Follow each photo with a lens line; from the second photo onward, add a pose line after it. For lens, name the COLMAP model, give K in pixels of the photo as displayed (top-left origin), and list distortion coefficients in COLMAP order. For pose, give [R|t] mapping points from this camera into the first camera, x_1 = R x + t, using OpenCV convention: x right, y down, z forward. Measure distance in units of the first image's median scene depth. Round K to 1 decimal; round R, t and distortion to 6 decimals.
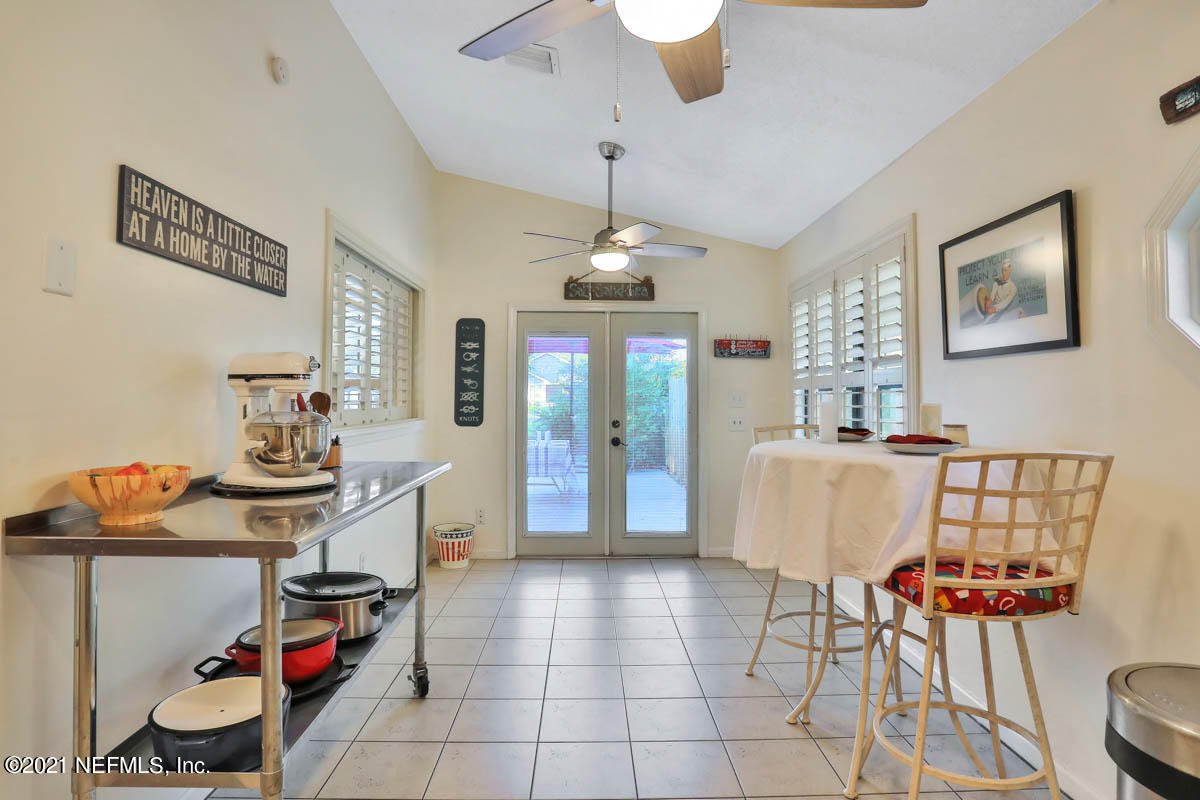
lens RADIAL K [[627.8, 0, 601.9], [0, 627.8, 384.1], [0, 0, 1]] dist [-0.066792, 0.029137]
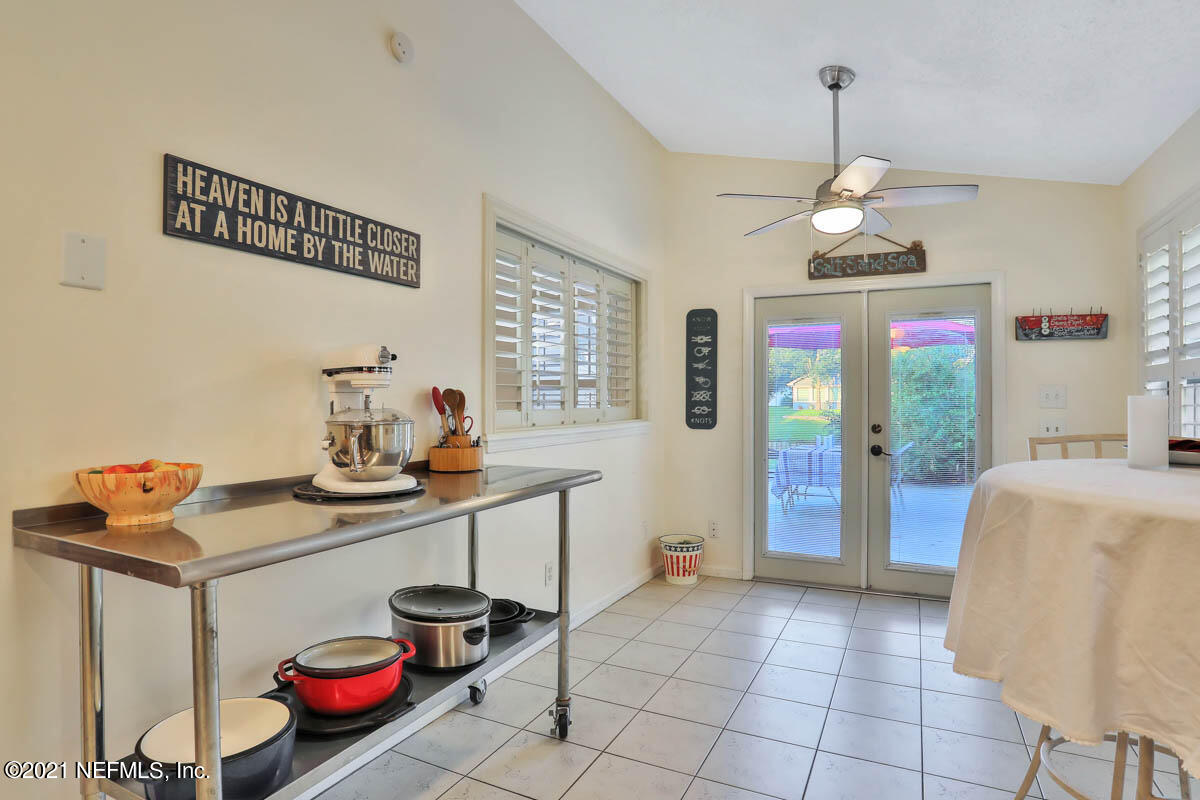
lens RADIAL K [[627.8, 0, 613.7], [0, 627.8, 399.1], [0, 0, 1]] dist [-0.066792, 0.029137]
pose [[0.888216, -0.003904, -0.459409, 0.190808], [0.012944, 0.999780, 0.016529, 0.016629], [0.459243, -0.020628, 0.888071, 0.293818]]
